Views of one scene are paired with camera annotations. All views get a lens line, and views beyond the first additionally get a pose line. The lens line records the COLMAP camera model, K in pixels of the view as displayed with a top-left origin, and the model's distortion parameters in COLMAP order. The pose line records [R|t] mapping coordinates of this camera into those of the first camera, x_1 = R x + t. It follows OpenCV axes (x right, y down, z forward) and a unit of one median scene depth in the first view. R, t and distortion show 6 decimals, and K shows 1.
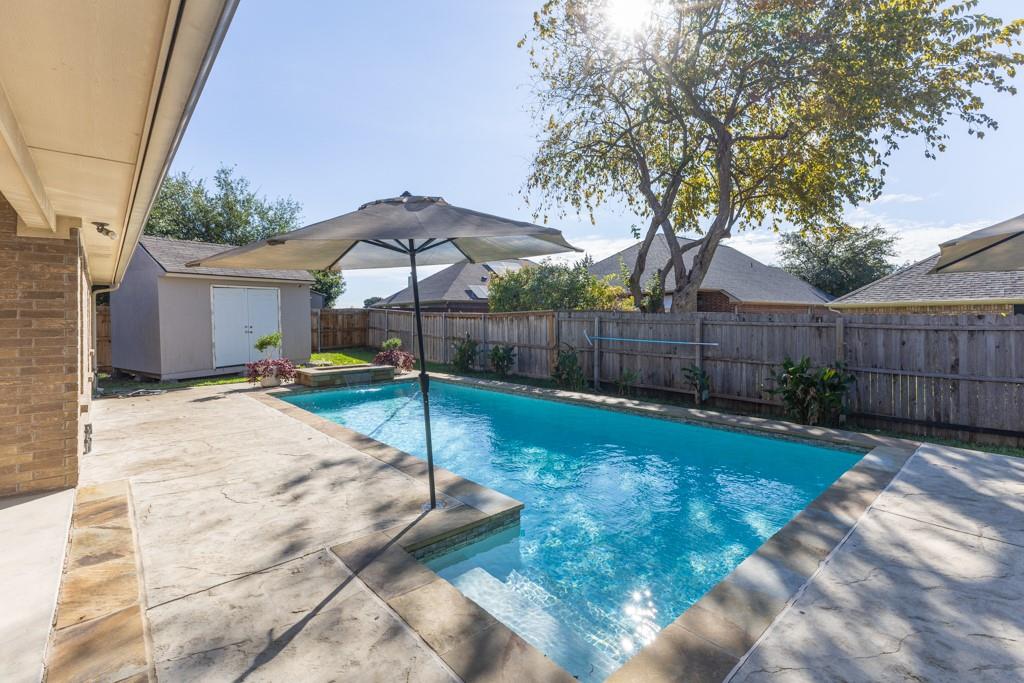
lens RADIAL K [[452.8, 0, 533.2], [0, 452.8, 313.0], [0, 0, 1]] dist [0.010219, 0.000032]
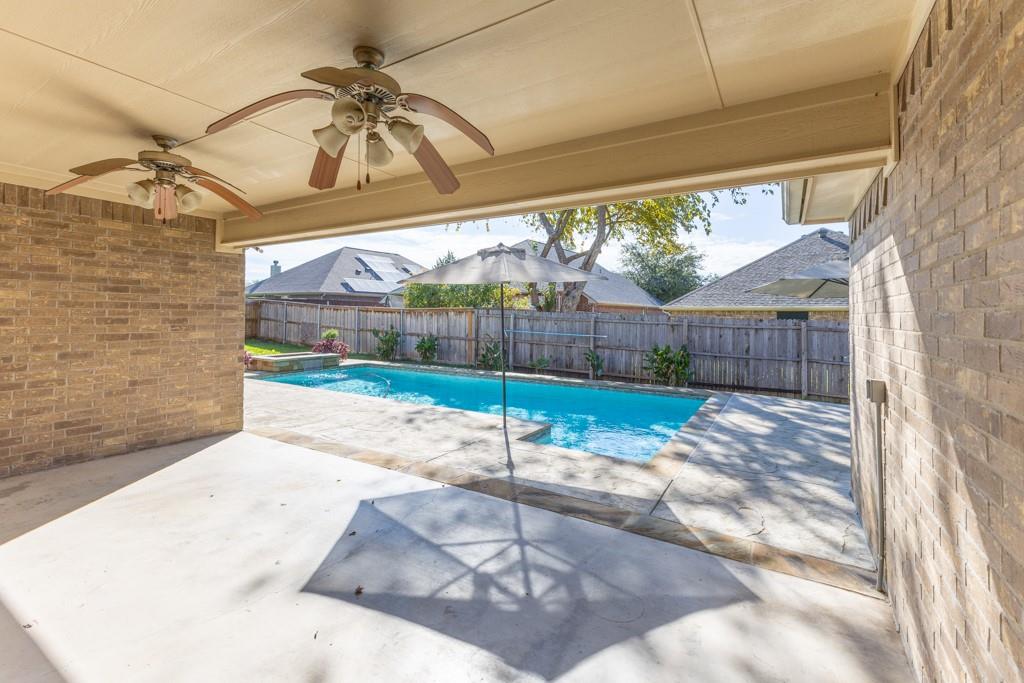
lens RADIAL K [[441.7, 0, 518.0], [0, 441.7, 304.8], [0, 0, 1]] dist [0.012805, 0.000000]
pose [[0.960157, 0.028223, 0.278033, -0.184958], [-0.026162, 0.999596, -0.011119, -0.003928], [-0.278235, 0.003402, 0.960507, -0.174513]]
